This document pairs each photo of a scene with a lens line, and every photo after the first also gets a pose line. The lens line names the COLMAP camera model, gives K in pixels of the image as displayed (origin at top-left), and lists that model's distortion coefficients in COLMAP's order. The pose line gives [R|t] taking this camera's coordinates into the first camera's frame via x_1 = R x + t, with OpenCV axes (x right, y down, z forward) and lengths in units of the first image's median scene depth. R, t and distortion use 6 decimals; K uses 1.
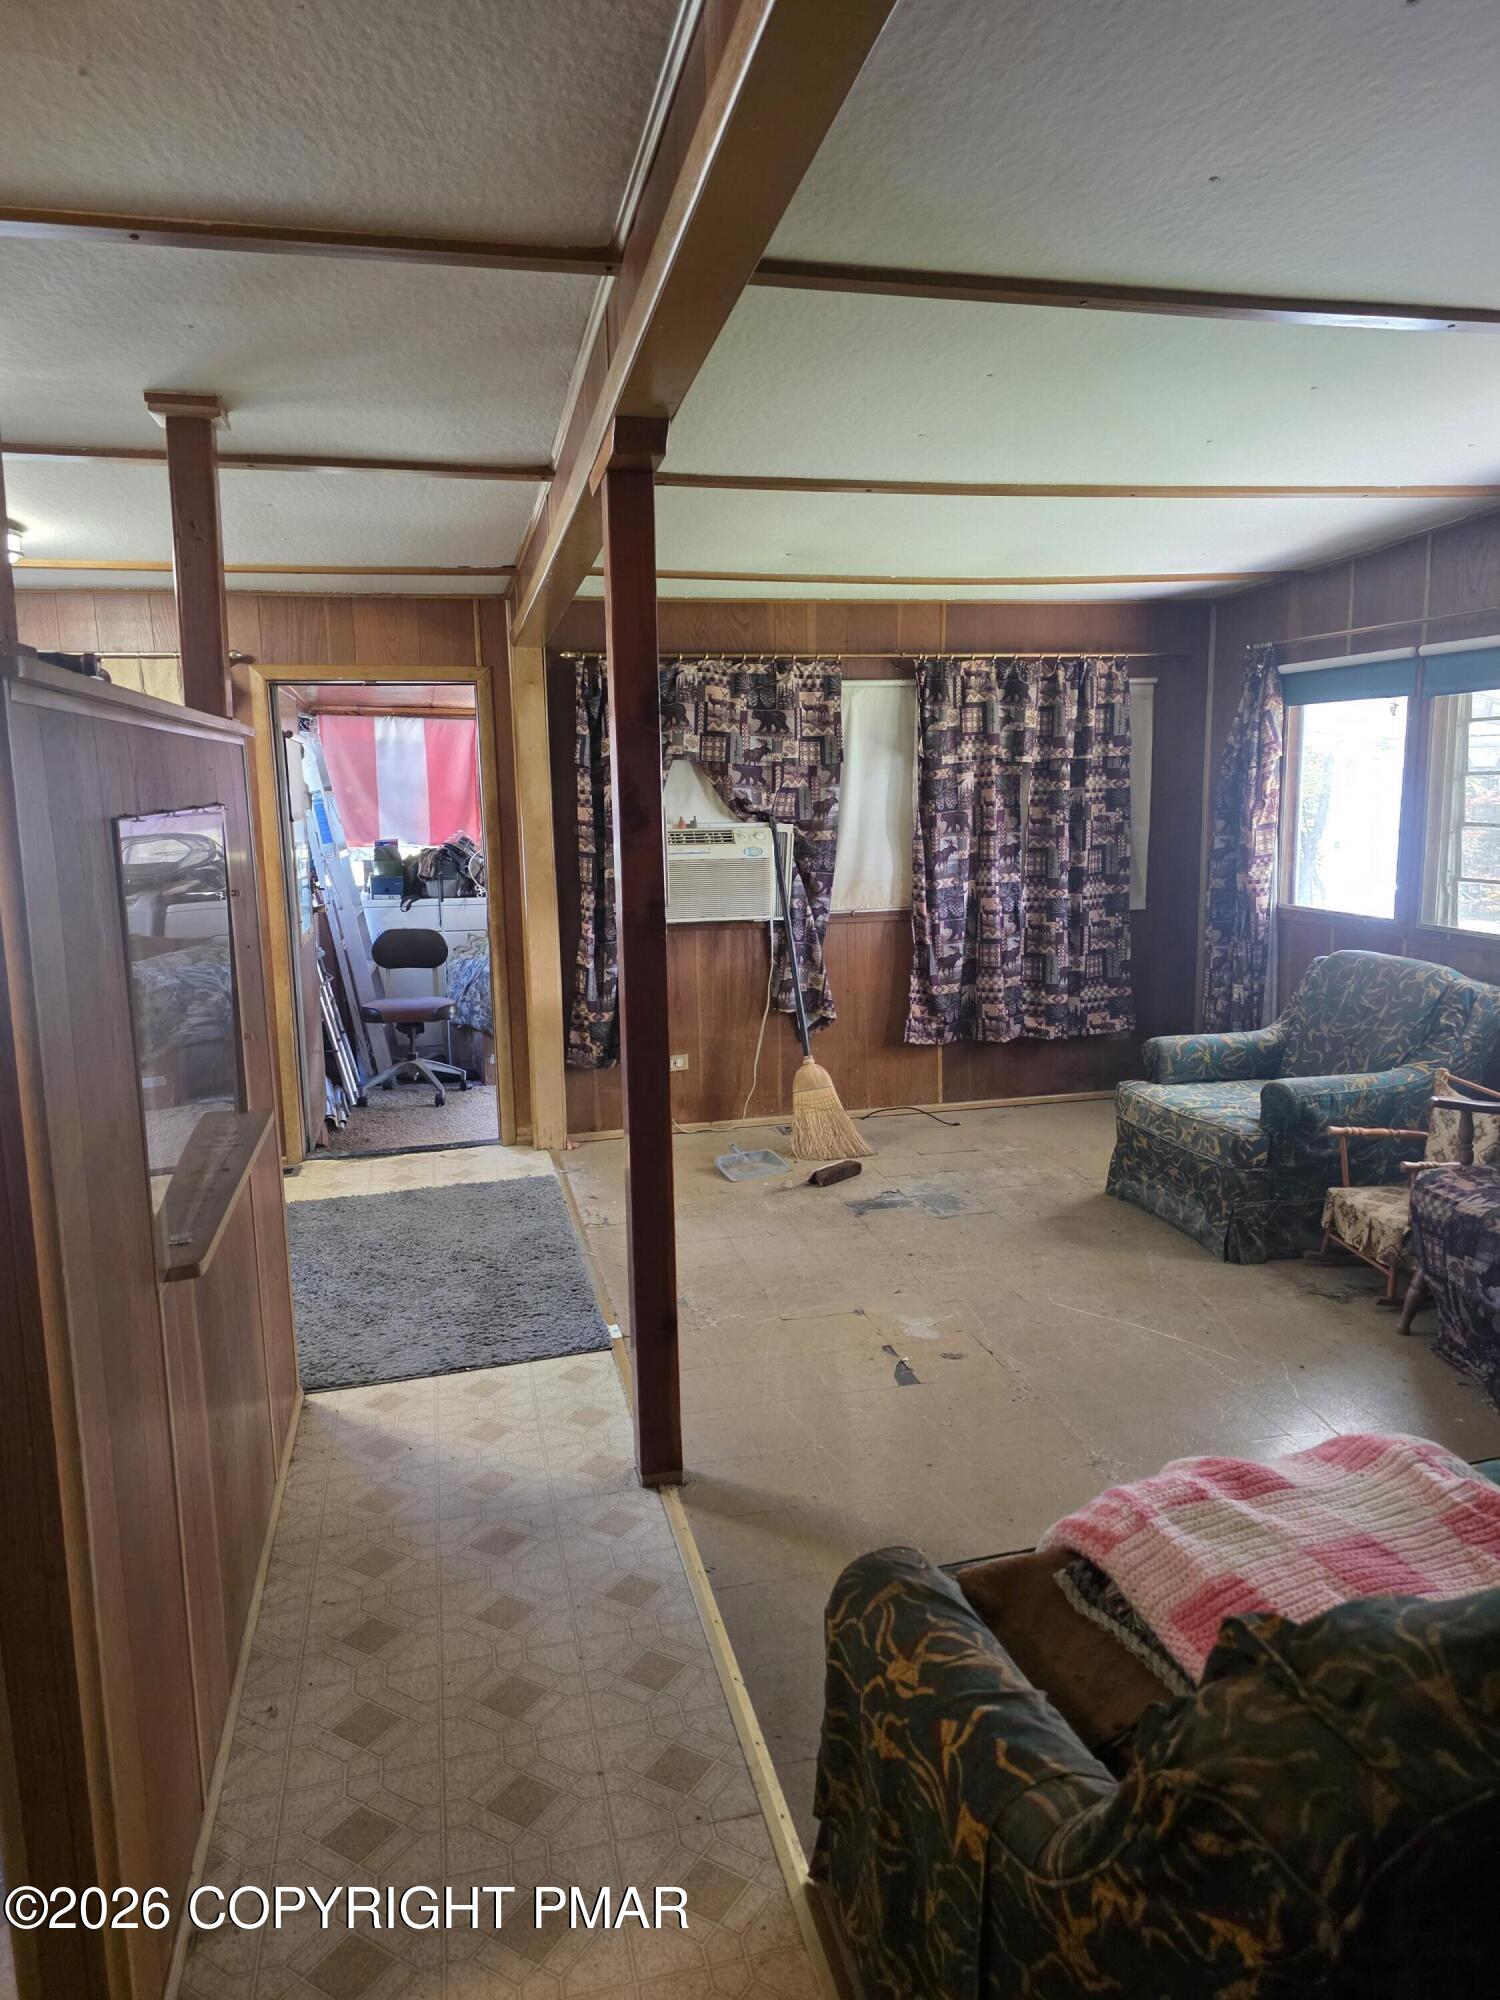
lens RADIAL K [[1363.4, 0, 760.4], [0, 1363.4, 997.4], [0, 0, 1]] dist [0.101032, -0.134521]
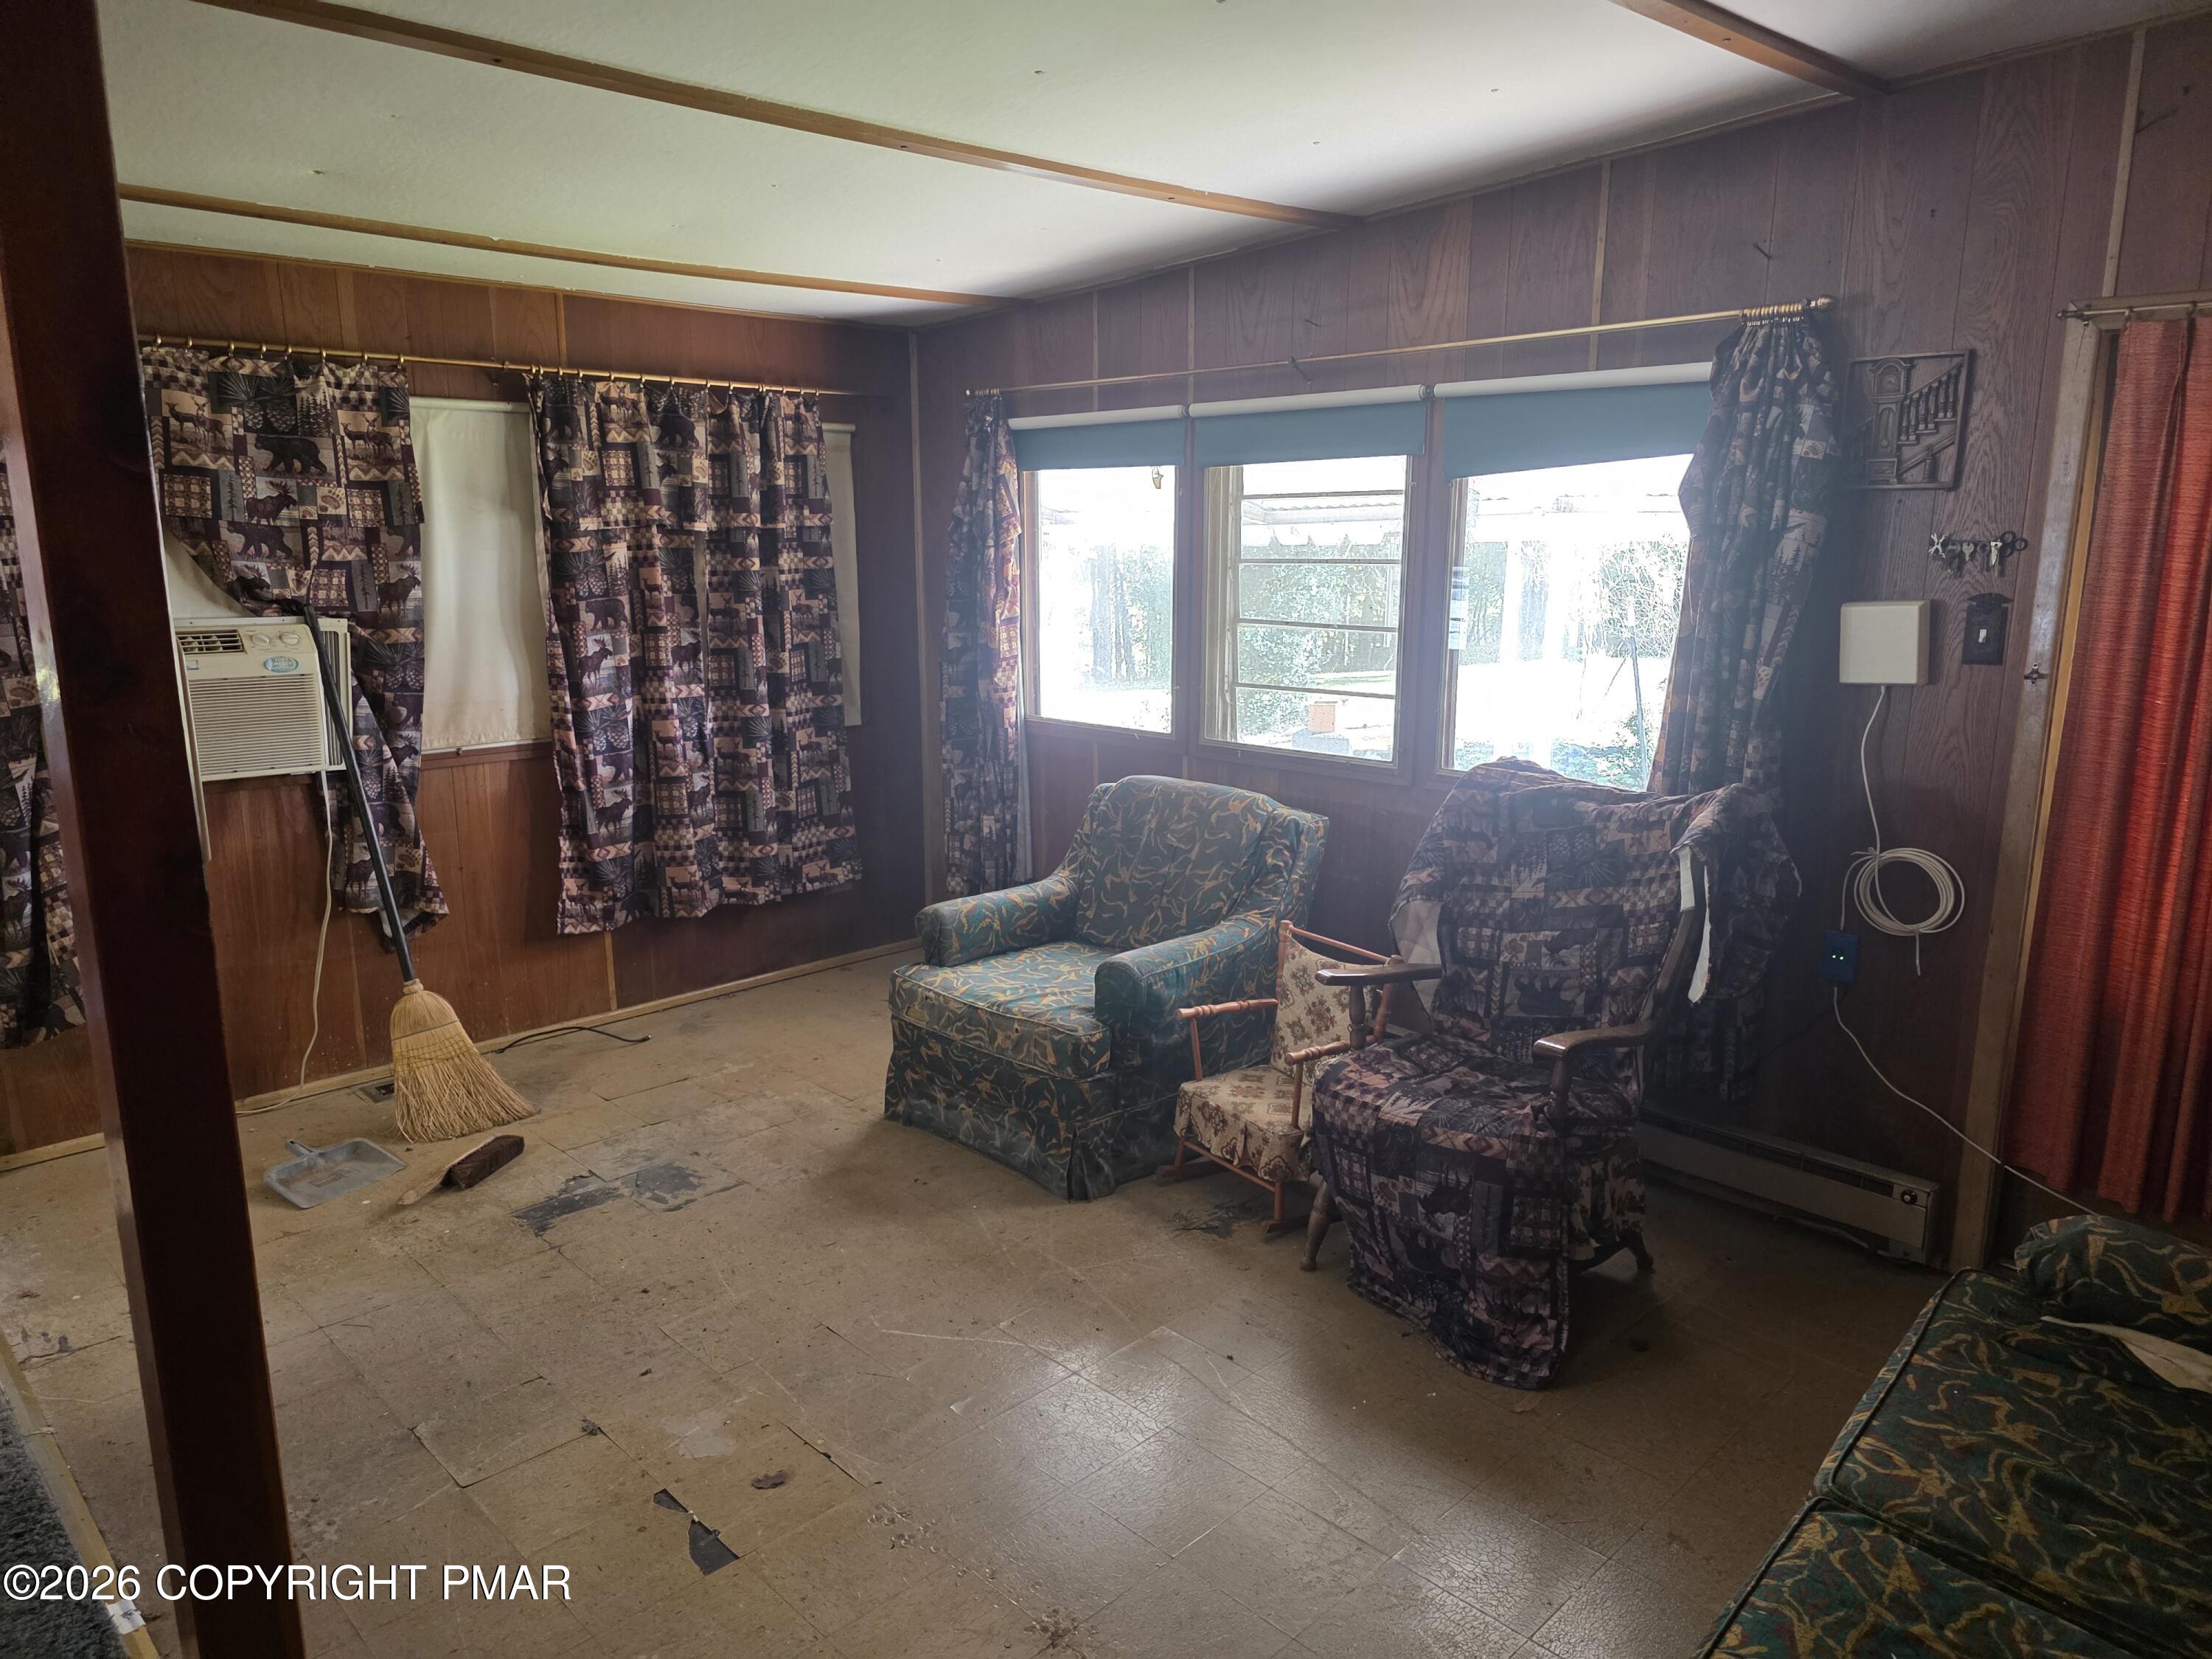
lens RADIAL K [[1539.8, 0, 1143.2], [0, 1539.8, 852.7], [0, 0, 1]] dist [0.105458, -0.099783]
pose [[0.863834, -0.086052, 0.496372, -0.027714], [0.066351, 0.996154, 0.057225, -0.034625], [-0.499387, -0.016498, 0.866222, 0.172216]]
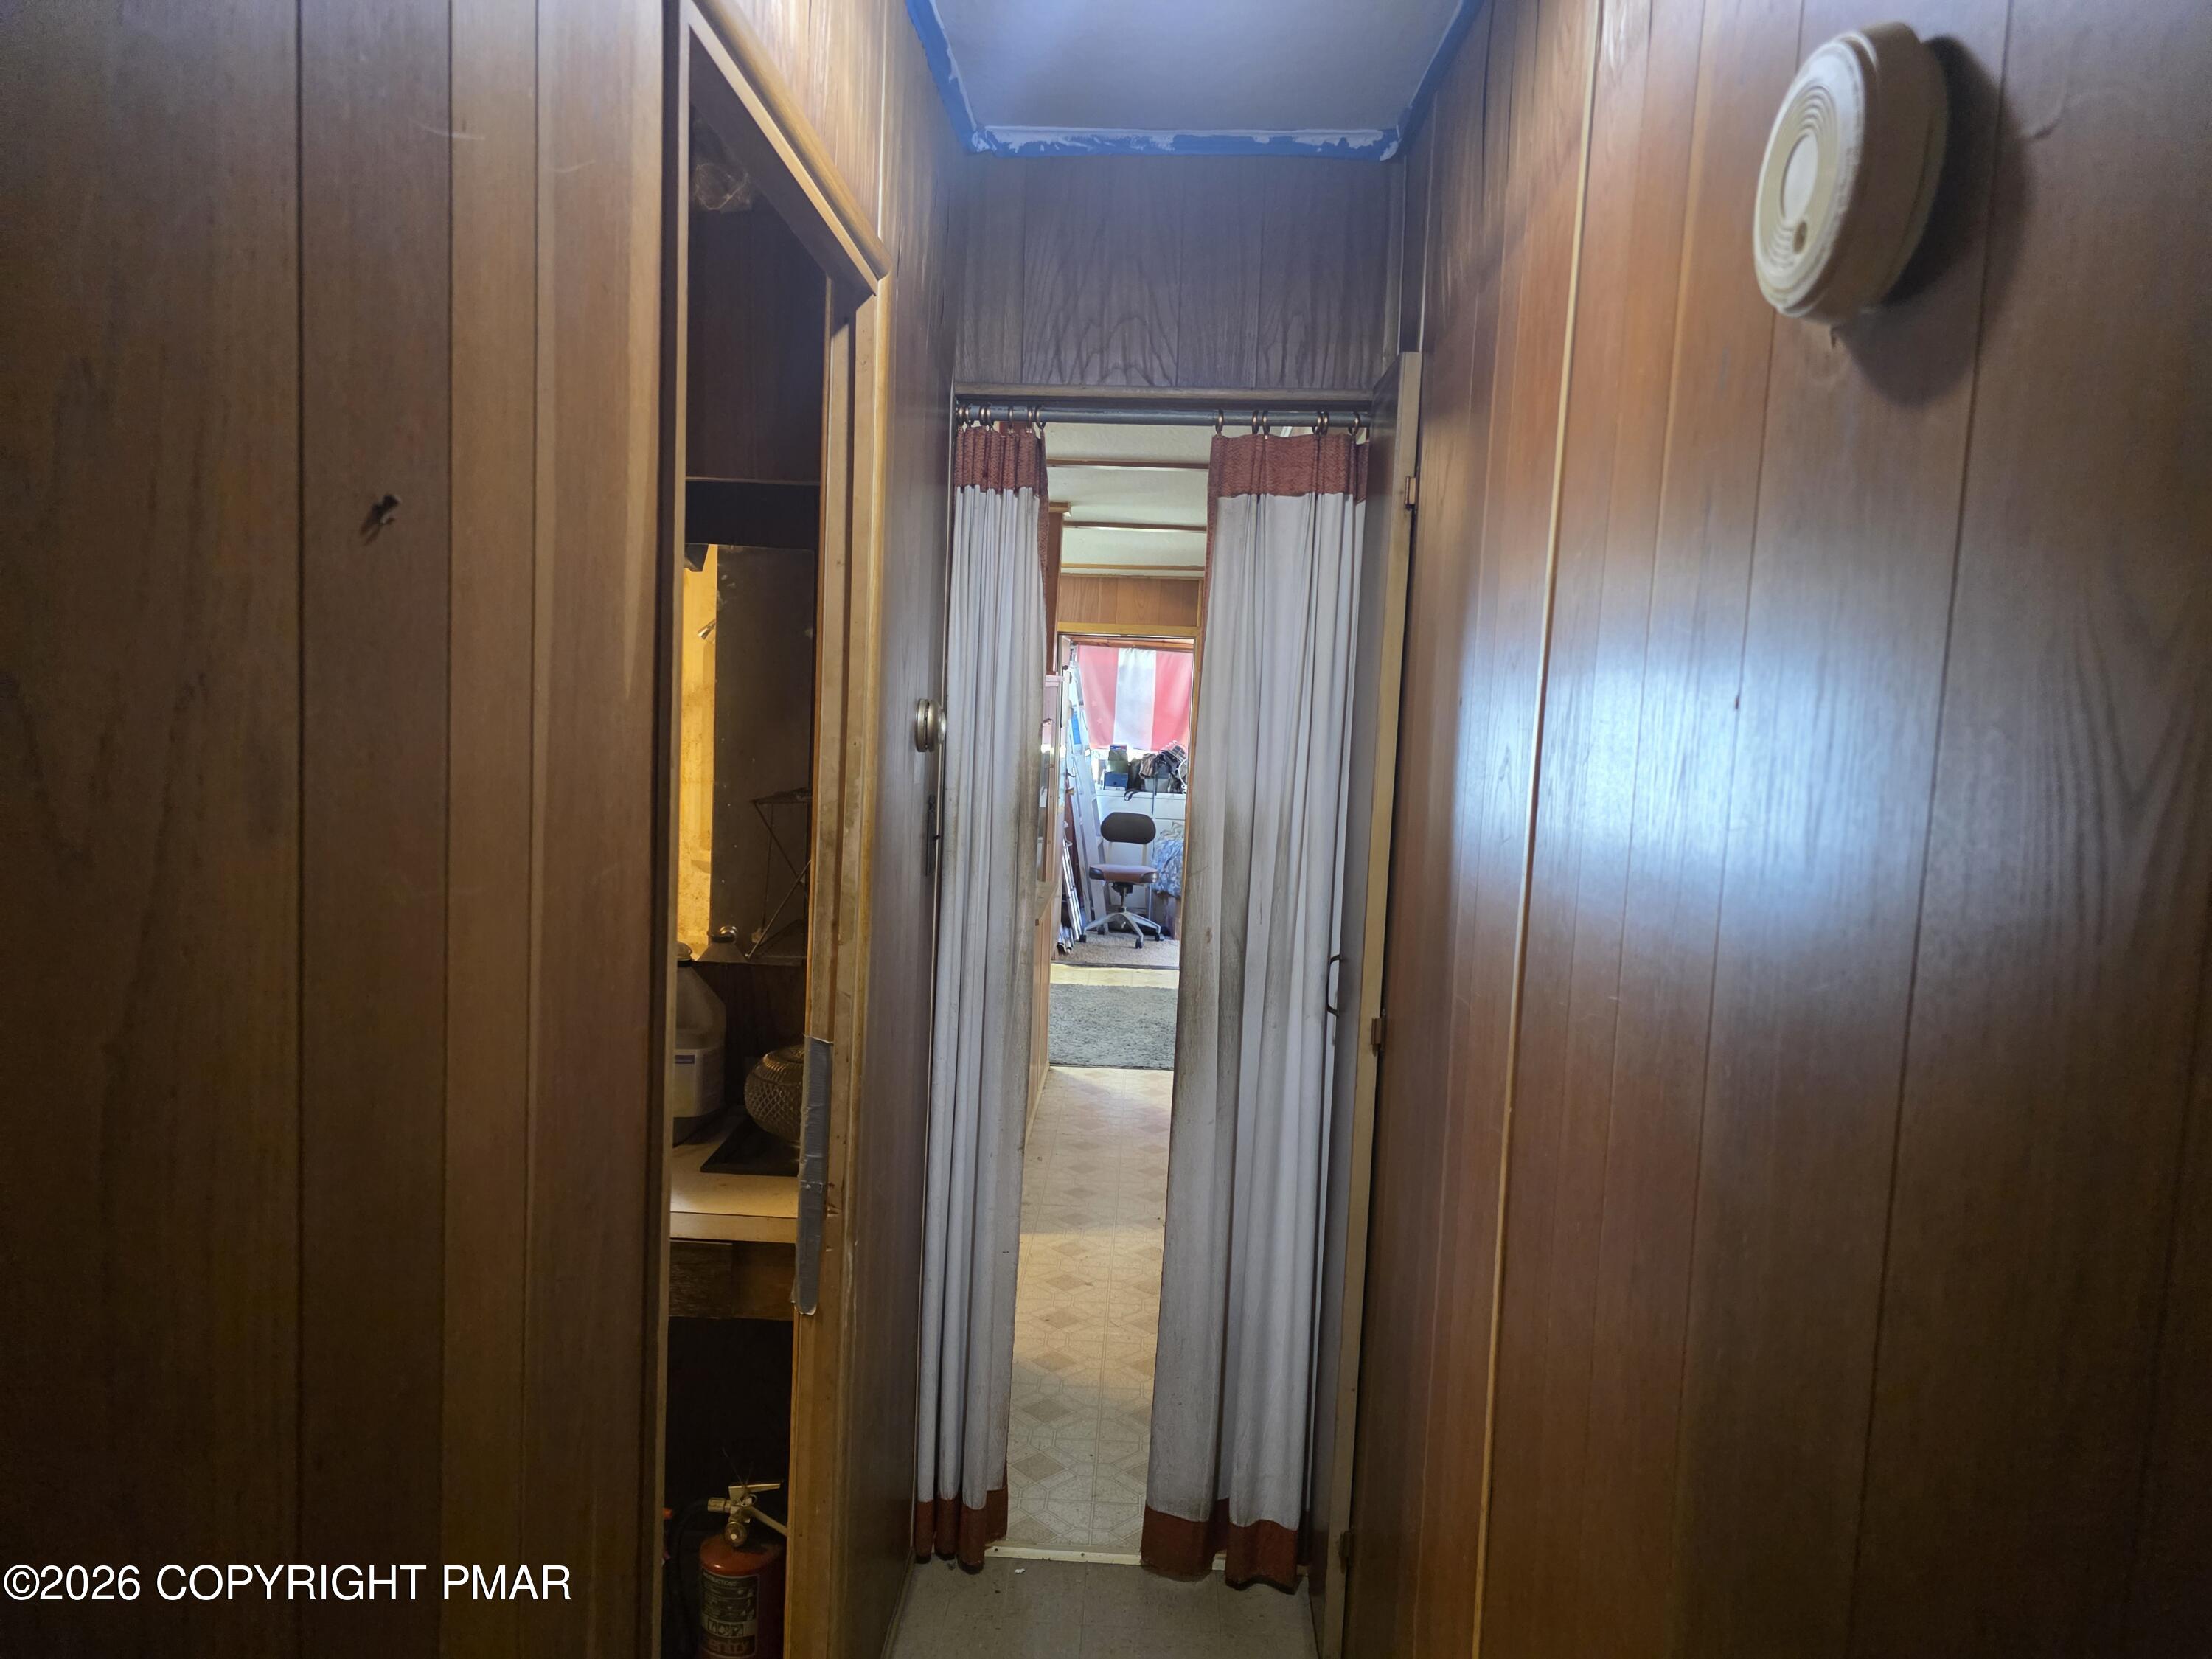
lens RADIAL K [[1498.6, 0, 1108.2], [0, 1498.6, 840.8], [0, 0, 1]] dist [0.066152, -0.057710]
pose [[0.963332, 0.084503, -0.254659, 0.102212], [-0.099774, 0.993869, -0.047634, 0.052456], [0.249072, 0.071296, 0.965857, -0.431399]]
